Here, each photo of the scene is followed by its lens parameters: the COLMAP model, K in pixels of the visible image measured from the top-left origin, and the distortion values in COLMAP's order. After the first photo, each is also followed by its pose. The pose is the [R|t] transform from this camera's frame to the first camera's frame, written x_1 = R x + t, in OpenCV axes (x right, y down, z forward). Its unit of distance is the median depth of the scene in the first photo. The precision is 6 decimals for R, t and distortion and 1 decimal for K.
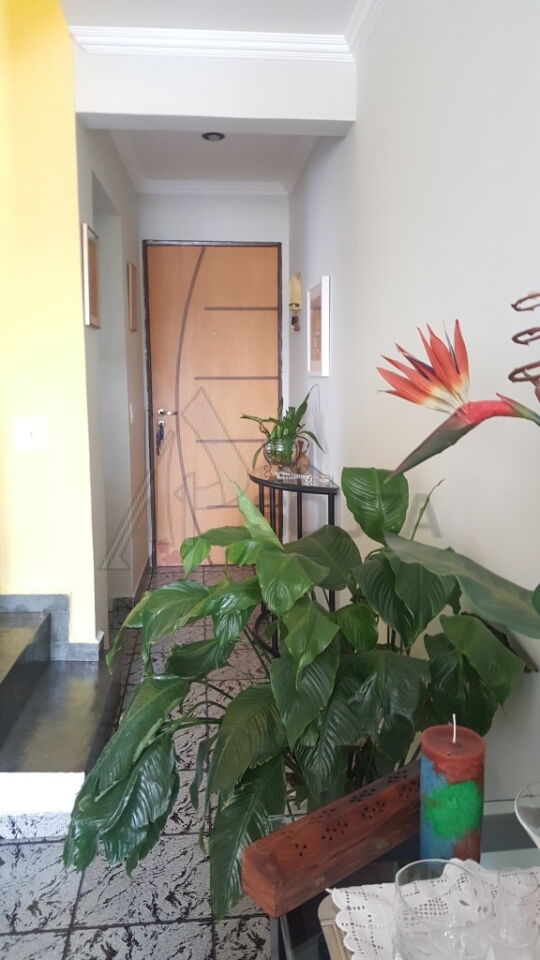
lens RADIAL K [[712.5, 0, 261.4], [0, 712.5, 477.0], [0, 0, 1]] dist [0.026759, -0.000174]
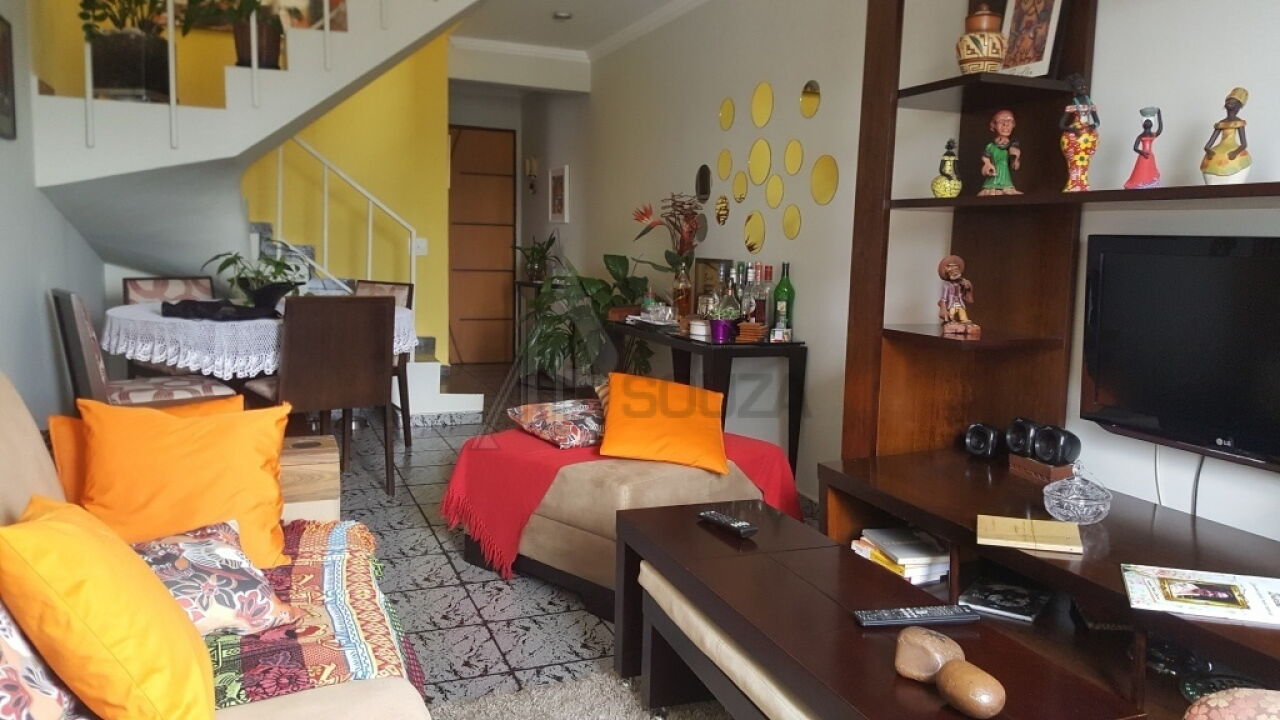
lens RADIAL K [[950.0, 0, 641.9], [0, 950.0, 360.7], [0, 0, 1]] dist [0.026759, -0.000174]
pose [[0.957512, -0.002235, 0.288385, -0.401211], [0.007287, 0.999838, -0.016446, 0.232727], [-0.288302, 0.017849, 0.957373, -1.252945]]
